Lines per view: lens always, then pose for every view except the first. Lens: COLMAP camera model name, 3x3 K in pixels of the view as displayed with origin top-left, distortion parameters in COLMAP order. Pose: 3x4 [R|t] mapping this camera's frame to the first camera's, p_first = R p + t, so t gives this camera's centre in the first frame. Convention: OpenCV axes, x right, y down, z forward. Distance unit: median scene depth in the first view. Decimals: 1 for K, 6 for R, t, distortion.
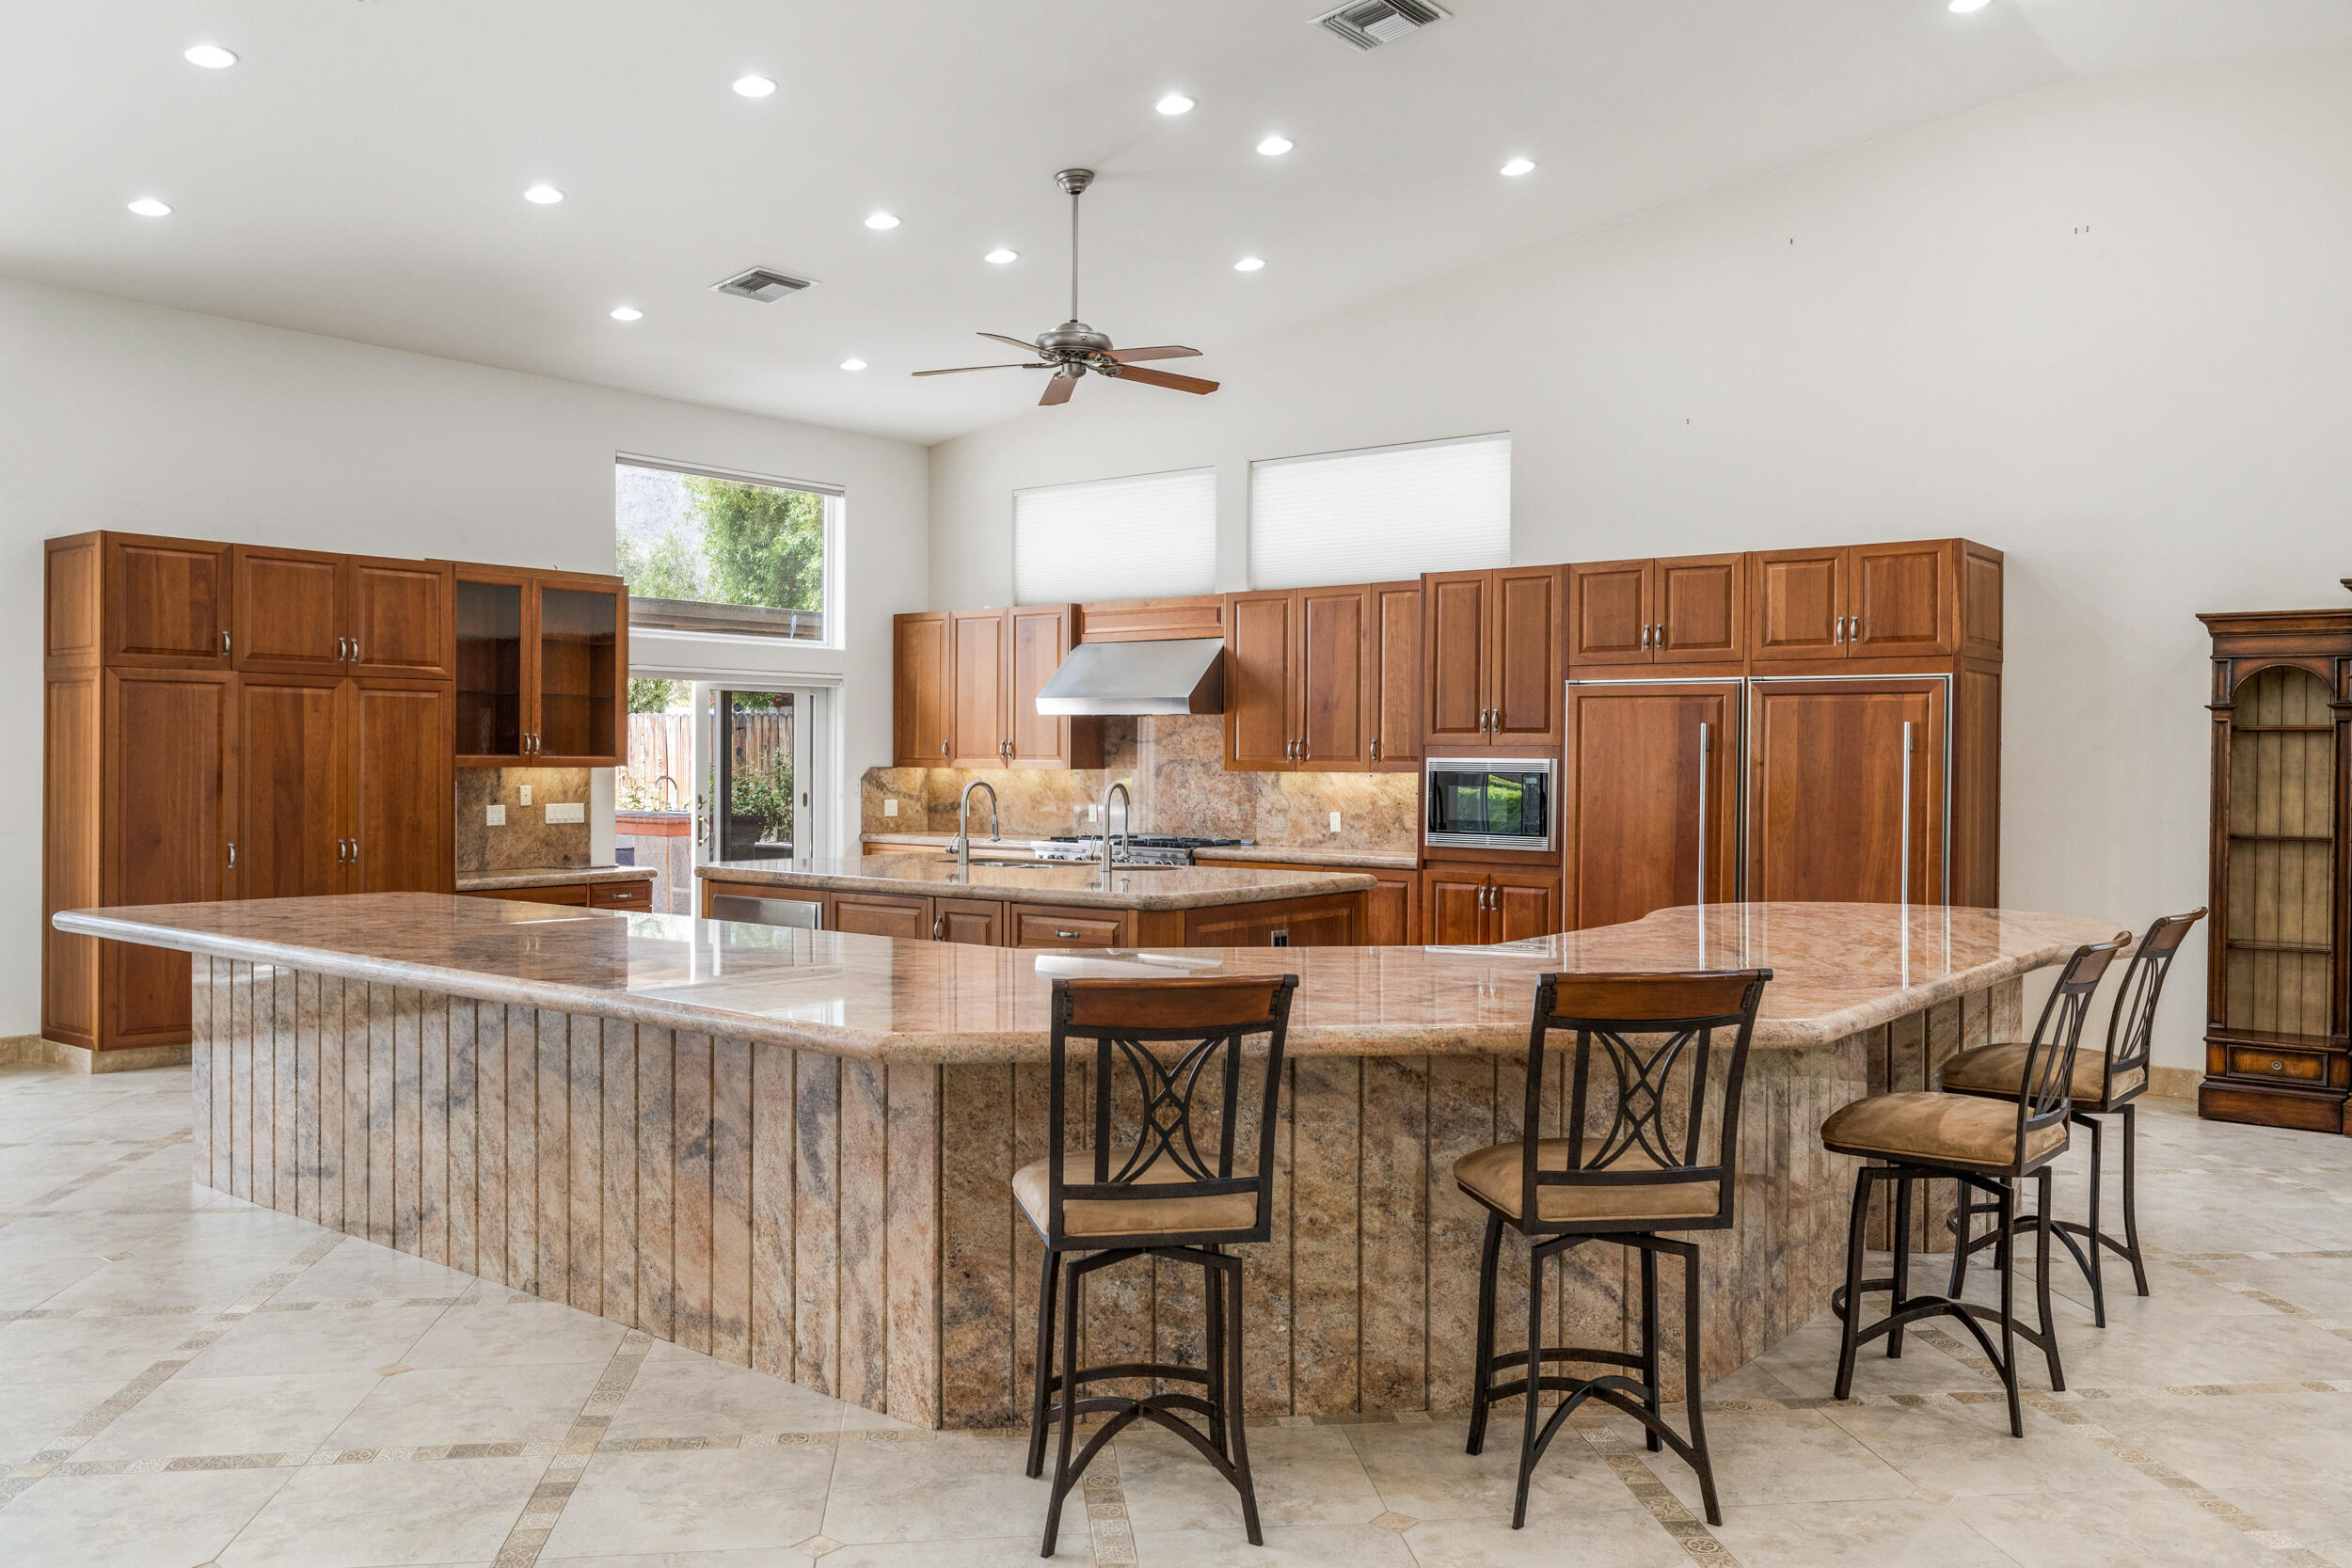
lens RADIAL K [[1815.6, 0, 1176.0], [0, 1815.6, 784.0], [0, 0, 1]] dist [-0.006210, -0.003480]
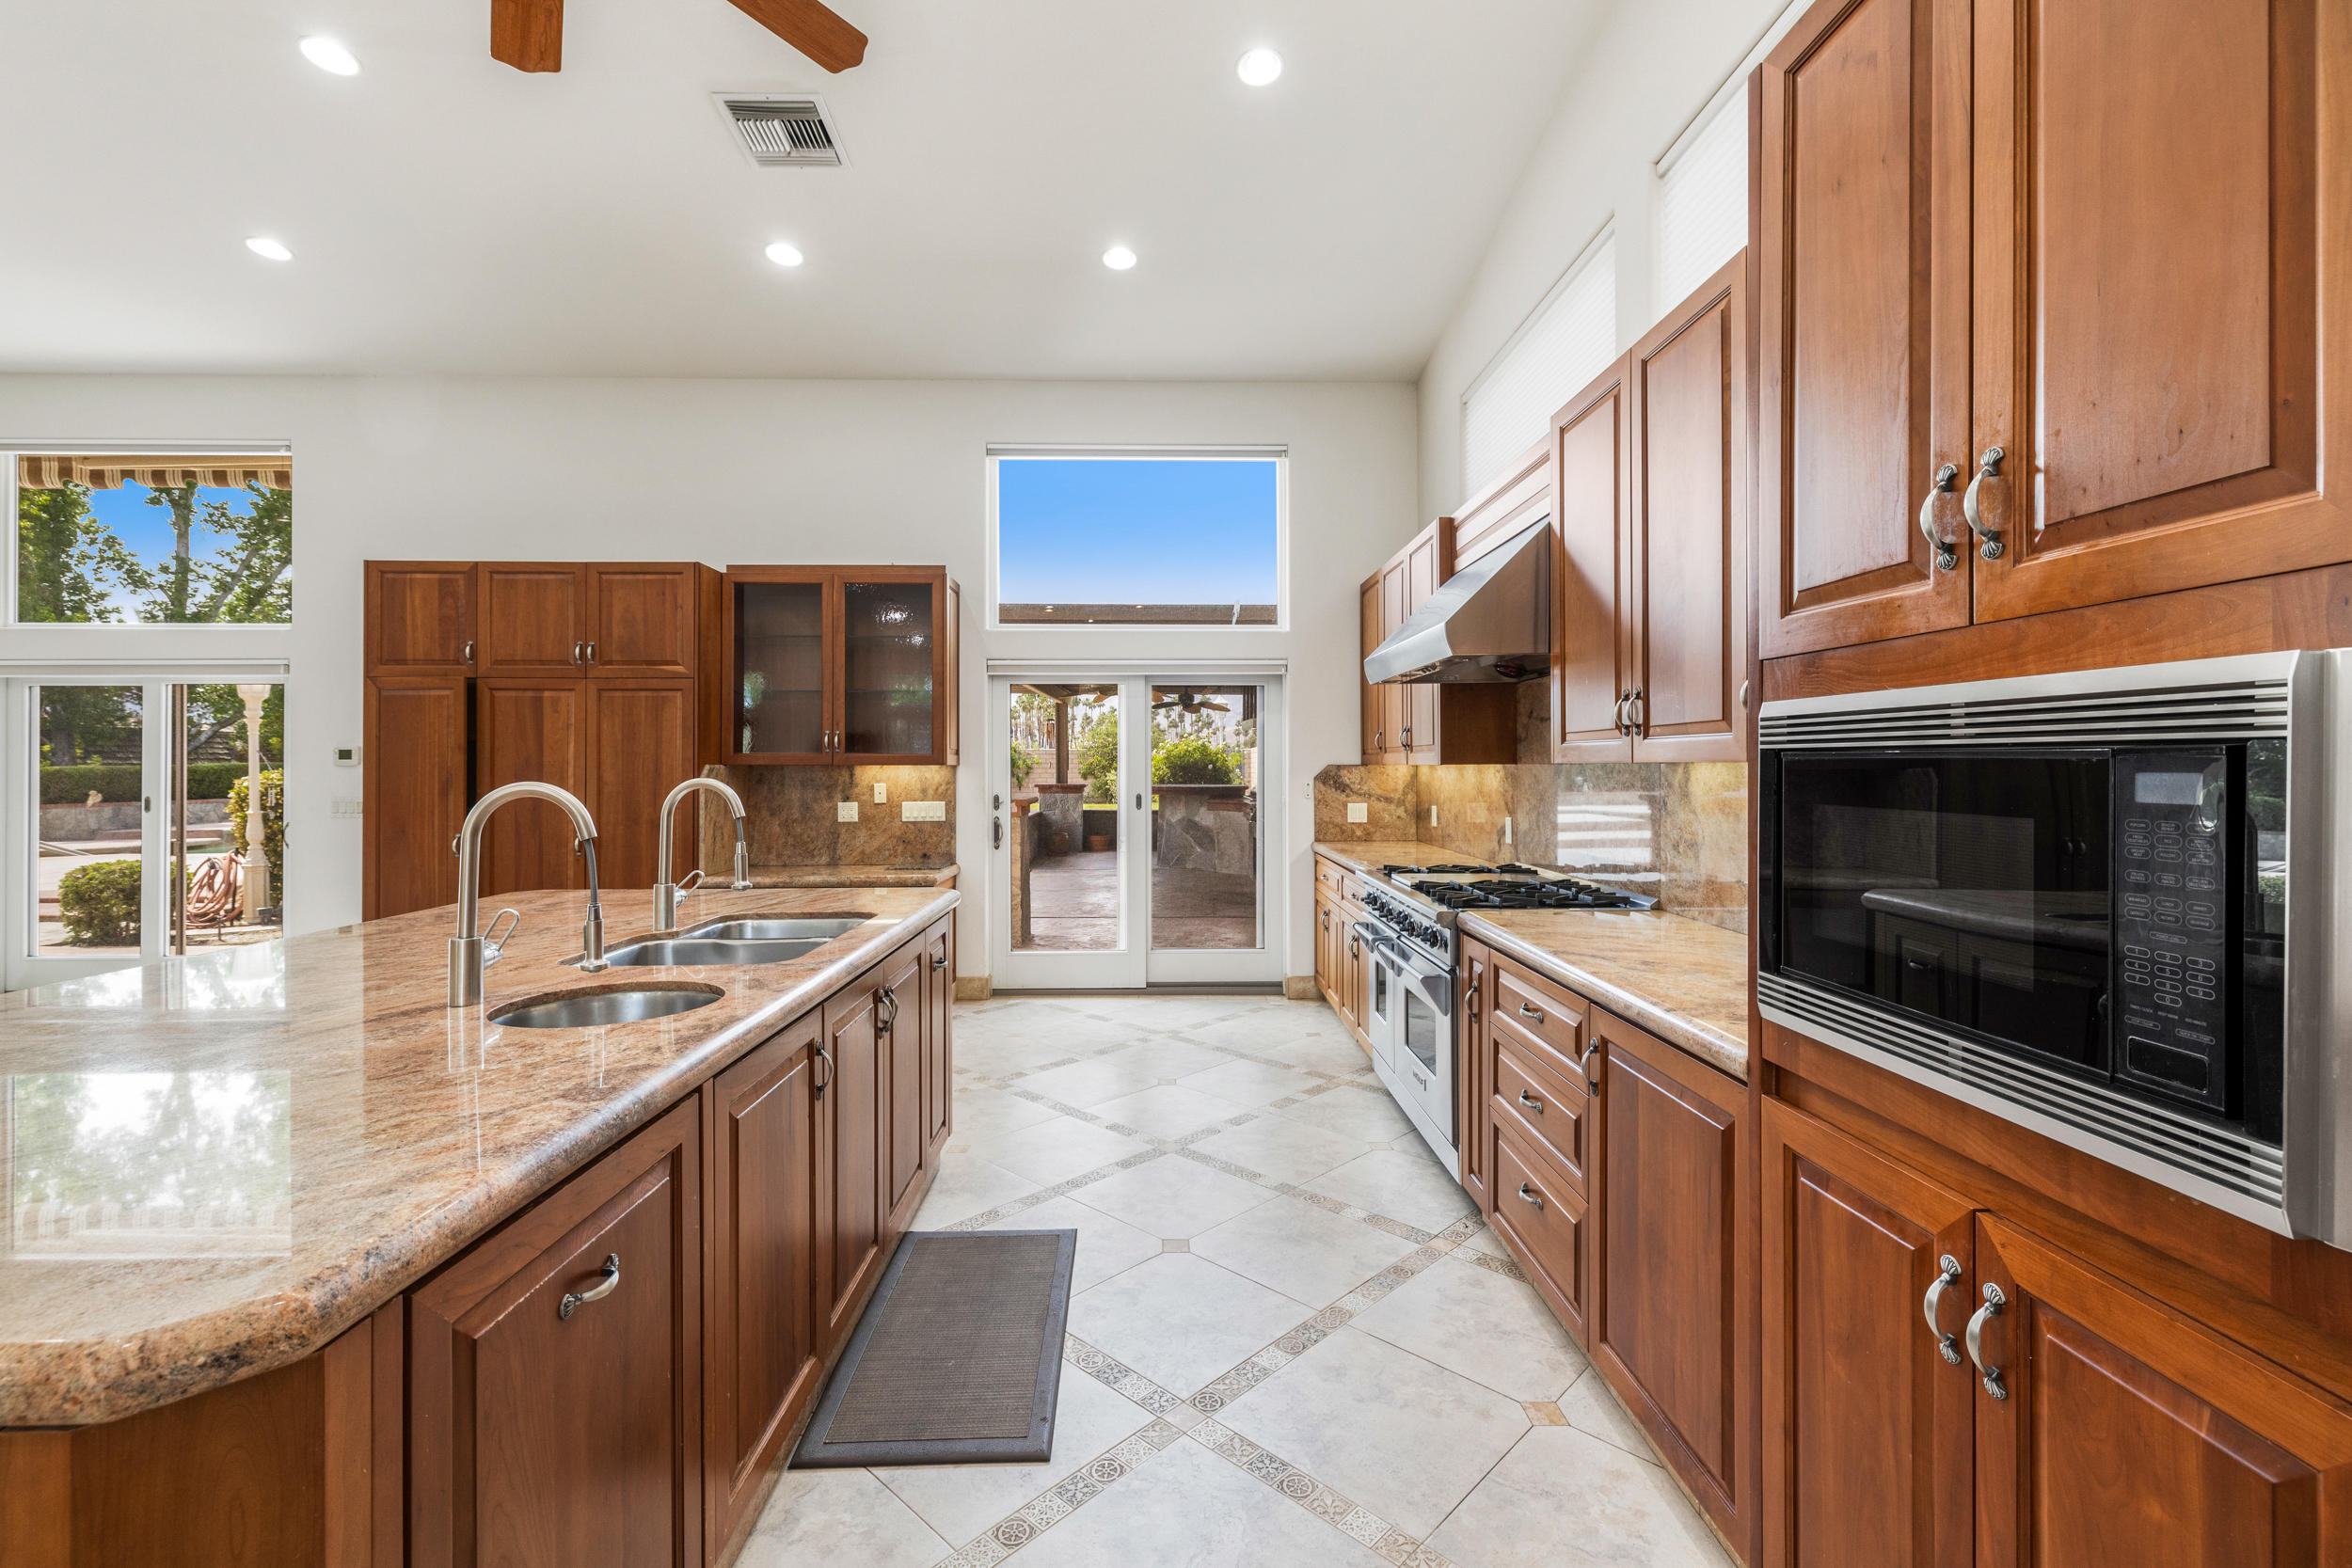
lens RADIAL K [[1022.5, 0, 1177.7], [0, 1022.5, 766.1], [0, 0, 1]] dist [0.001868, 0.000162]
pose [[0.643573, -0.005967, -0.765362, 0.193001], [-0.005854, 0.999902, -0.012717, -0.002546], [0.765362, 0.012665, 0.643475, 0.779304]]
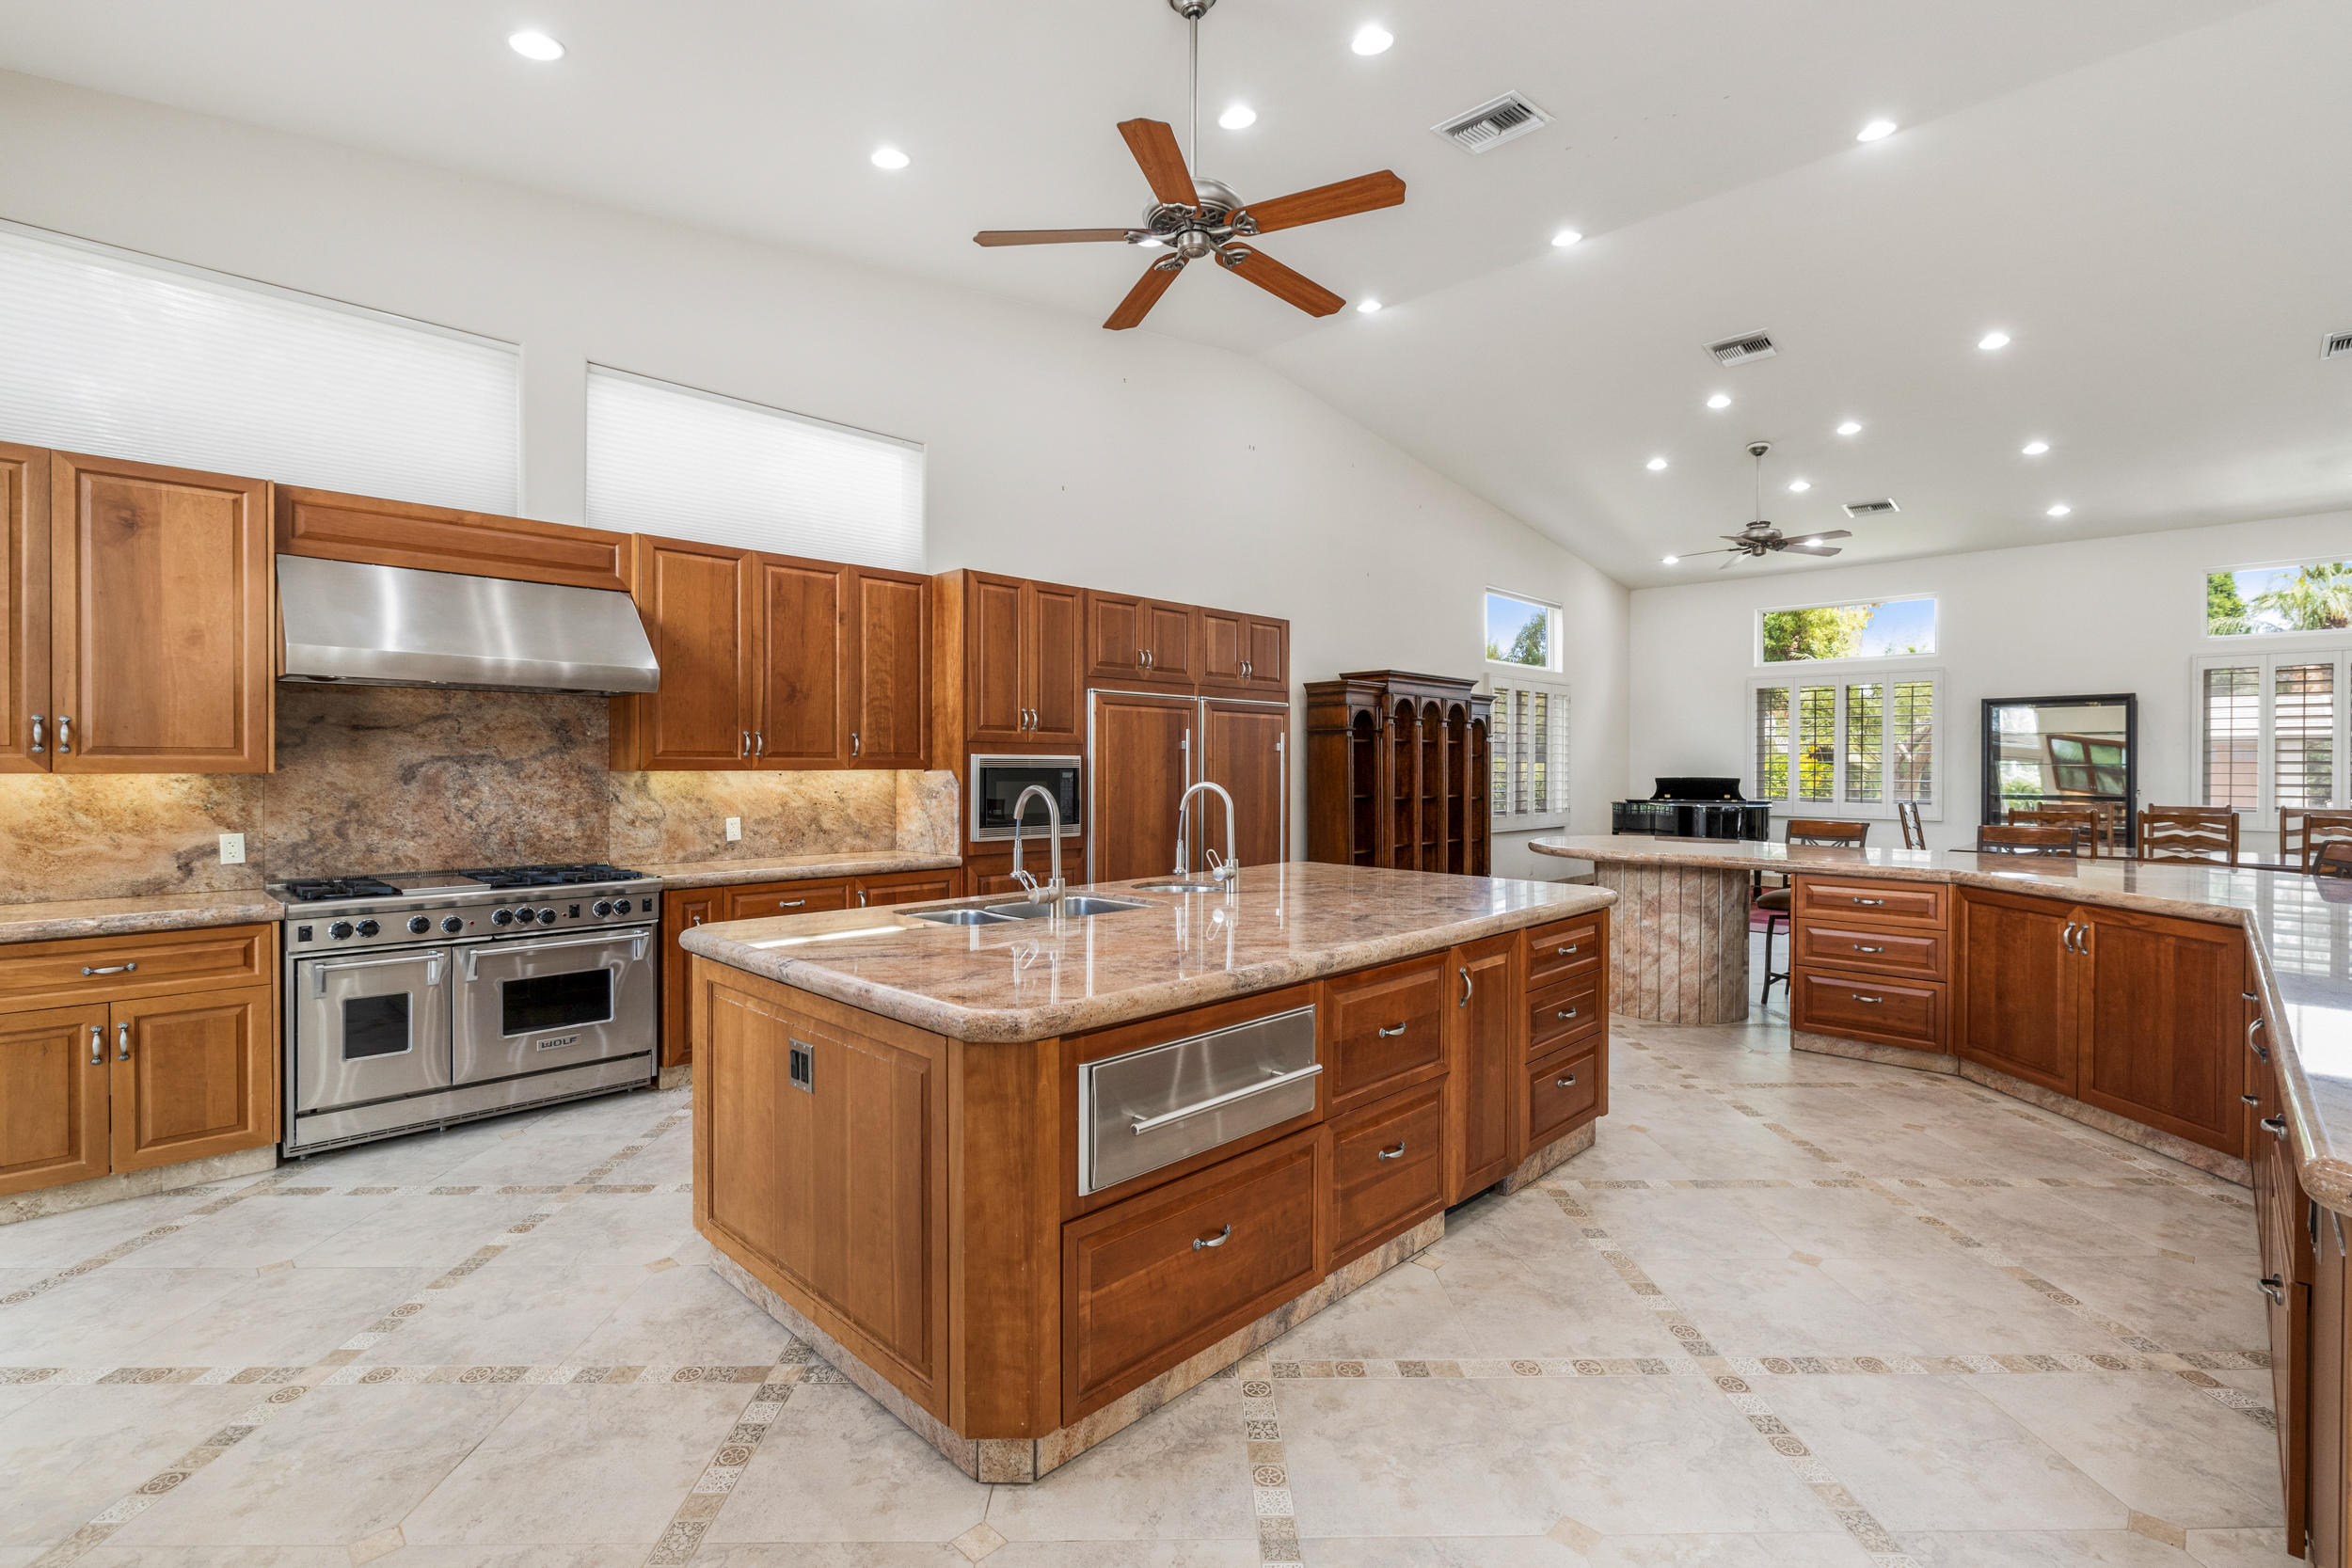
lens RADIAL K [[1063.6, 0, 1171.0], [0, 1063.6, 775.3], [0, 0, 1]] dist [-0.002657, 0.001059]
pose [[0.104348, -0.015002, 0.994428, -0.411822], [0.014809, 0.999799, 0.013529, -0.008645], [-0.994431, 0.013315, 0.104549, 0.782269]]
